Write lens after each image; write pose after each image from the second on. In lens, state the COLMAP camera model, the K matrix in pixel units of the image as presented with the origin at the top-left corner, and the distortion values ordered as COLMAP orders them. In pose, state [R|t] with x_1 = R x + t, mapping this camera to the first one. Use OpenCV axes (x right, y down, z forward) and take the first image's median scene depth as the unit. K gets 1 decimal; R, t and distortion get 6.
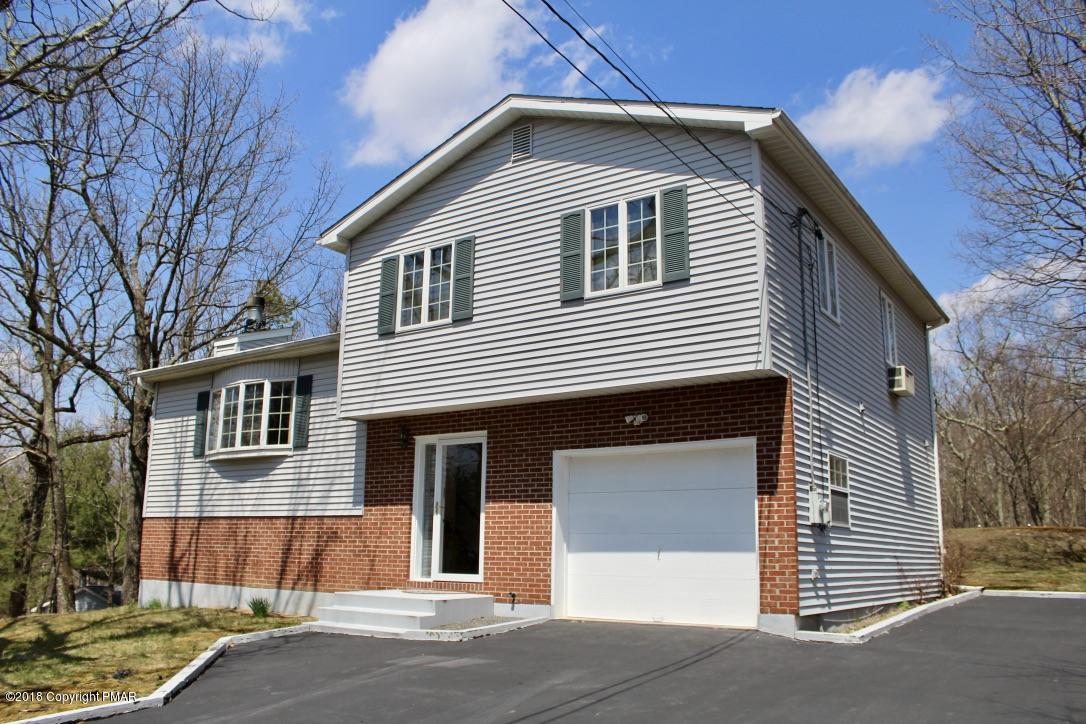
lens RADIAL K [[903.9, 0, 532.9], [0, 903.9, 363.3], [0, 0, 1]] dist [-0.169919, 0.176183]
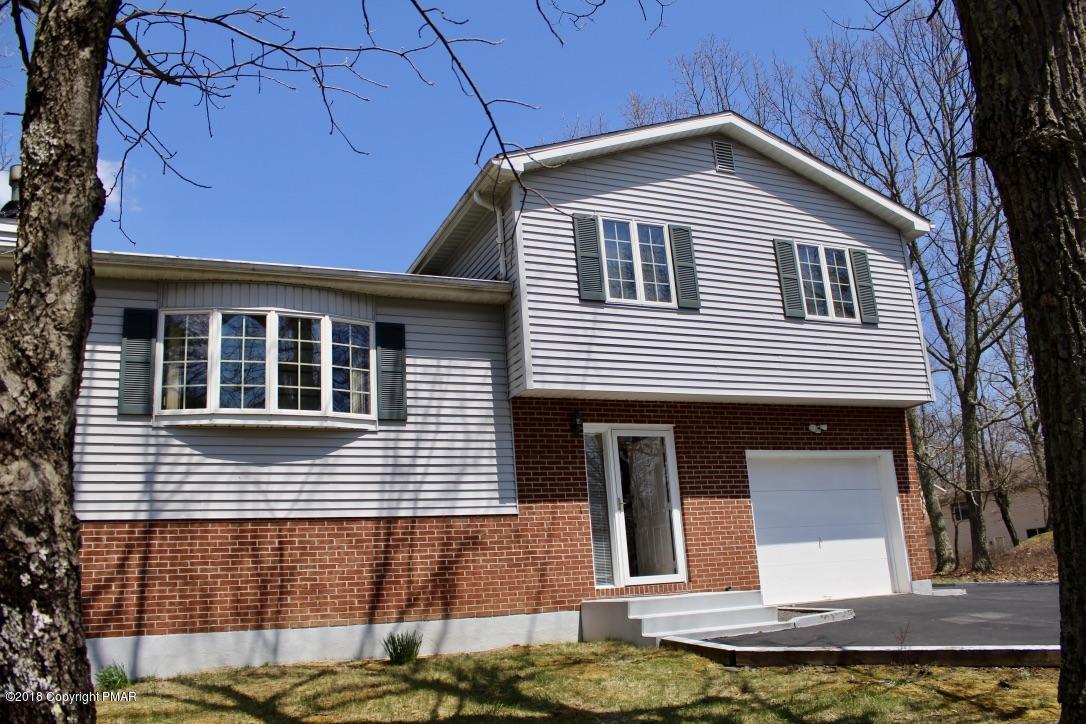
lens RADIAL K [[903.9, 0, 532.9], [0, 903.9, 363.3], [0, 0, 1]] dist [-0.169919, 0.176183]
pose [[0.521209, 0.159553, 0.838382, -0.902328], [-0.119252, 0.986347, -0.113575, 0.130037], [-0.845056, -0.040782, 0.533120, 0.581967]]
